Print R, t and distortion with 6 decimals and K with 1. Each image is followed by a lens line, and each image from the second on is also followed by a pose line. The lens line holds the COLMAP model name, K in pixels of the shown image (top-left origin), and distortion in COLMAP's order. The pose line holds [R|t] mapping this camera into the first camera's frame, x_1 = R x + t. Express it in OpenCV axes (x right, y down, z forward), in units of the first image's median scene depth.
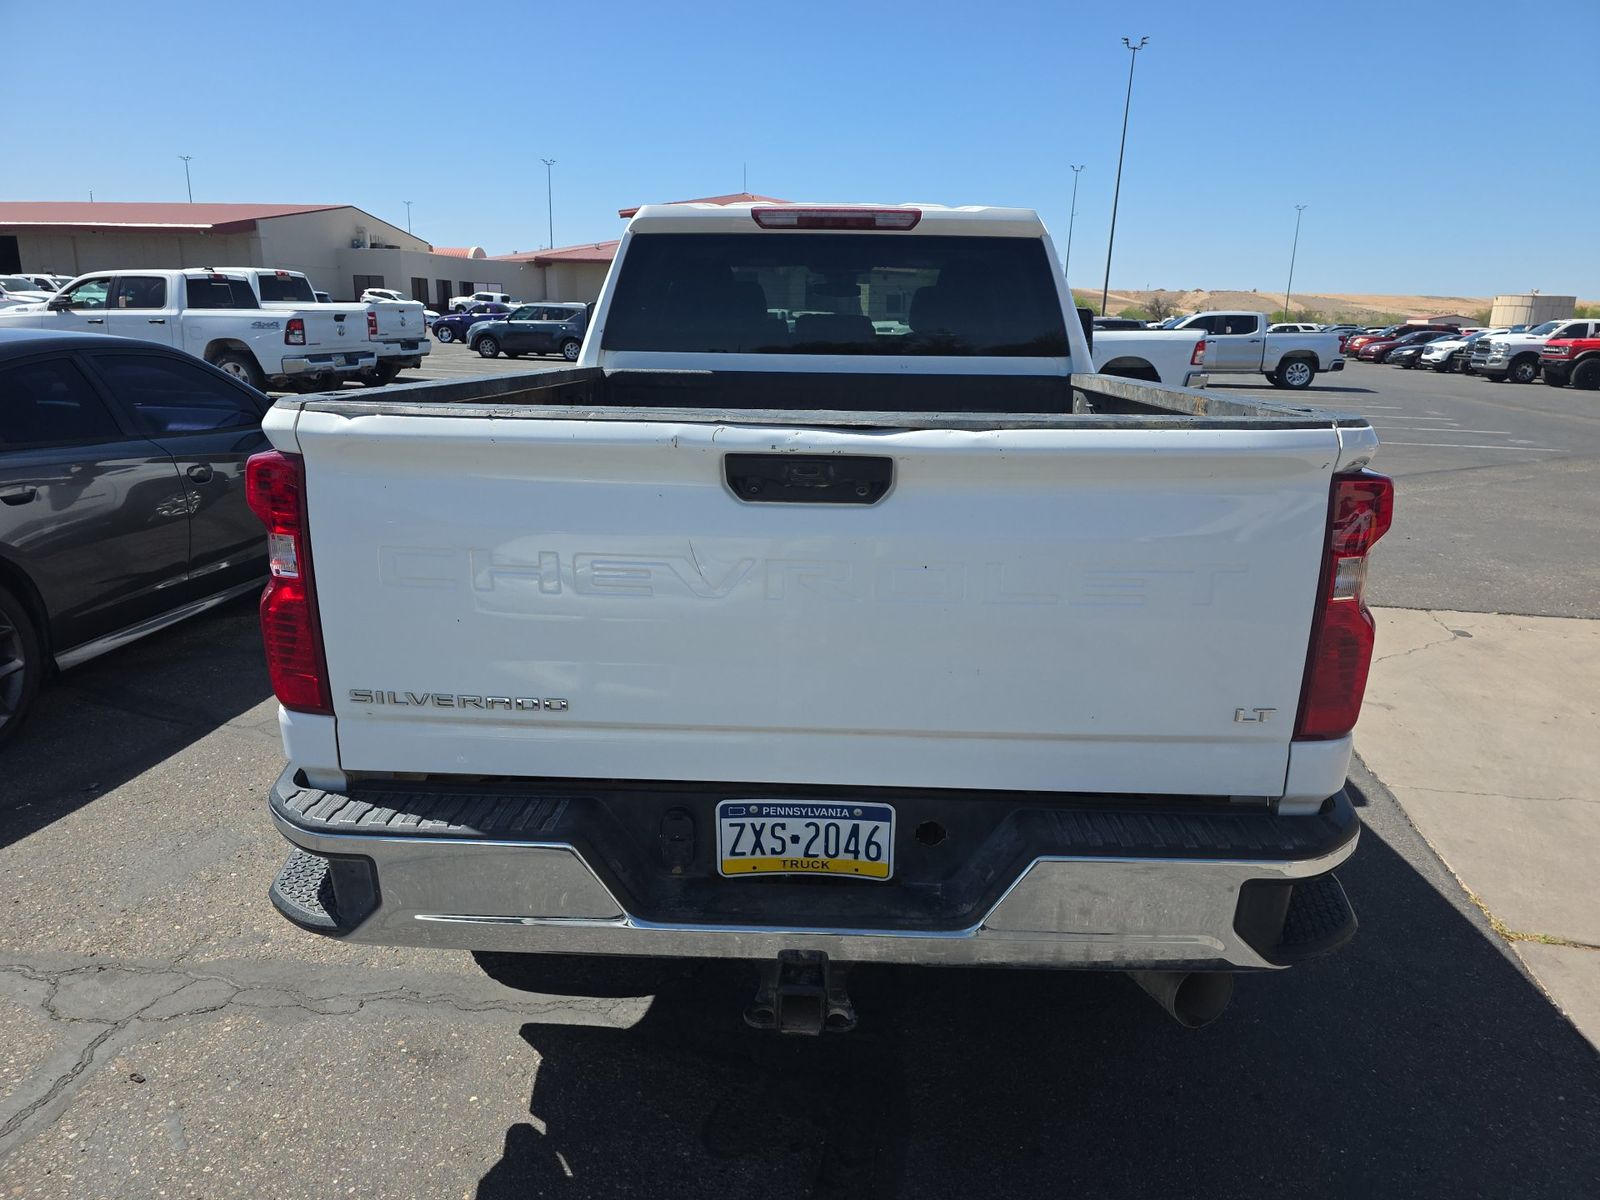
lens RADIAL K [[1103.8, 0, 809.0], [0, 1103.8, 629.3], [0, 0, 1]] dist [0.041856, -0.049821]
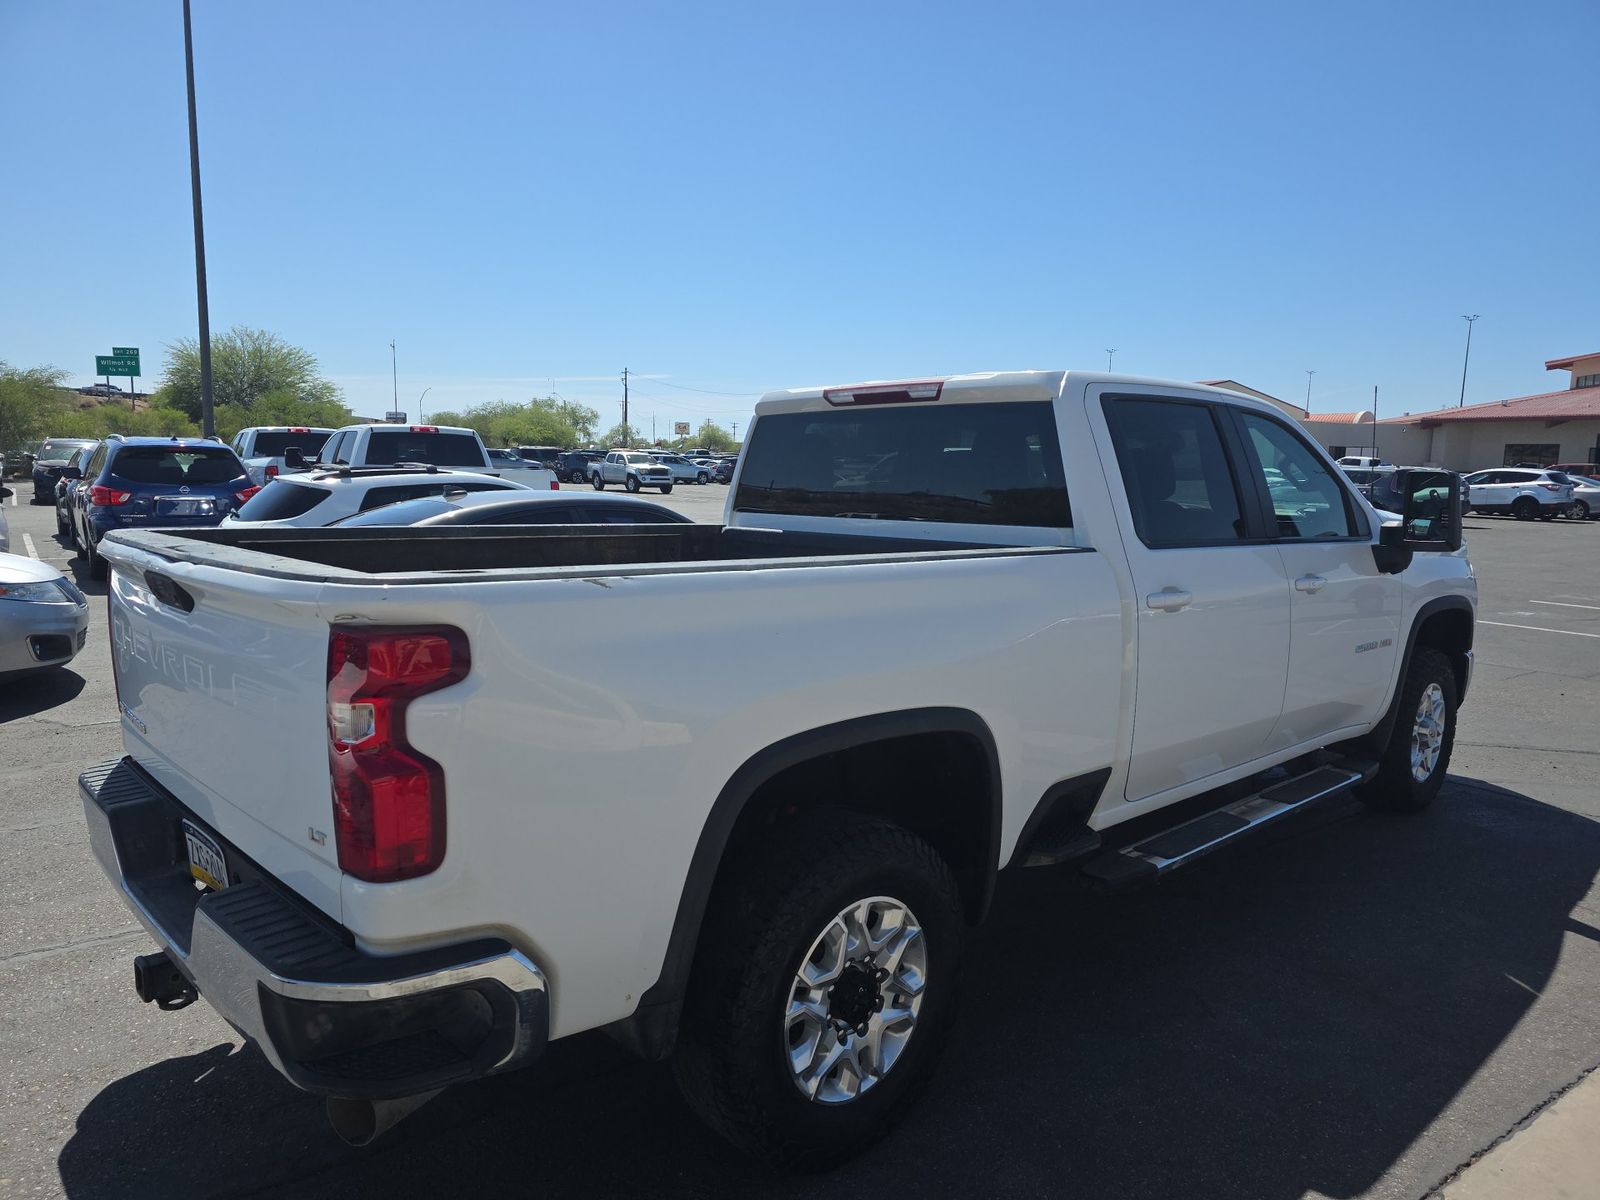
lens RADIAL K [[1103.8, 0, 795.7], [0, 1103.8, 597.8], [0, 0, 1]] dist [0.041856, -0.049821]
pose [[0.707494, 0.068156, -0.703425, 0.719215], [-0.186277, 0.978125, -0.092583, -0.067035], [0.681728, 0.196534, 0.704714, 0.238813]]
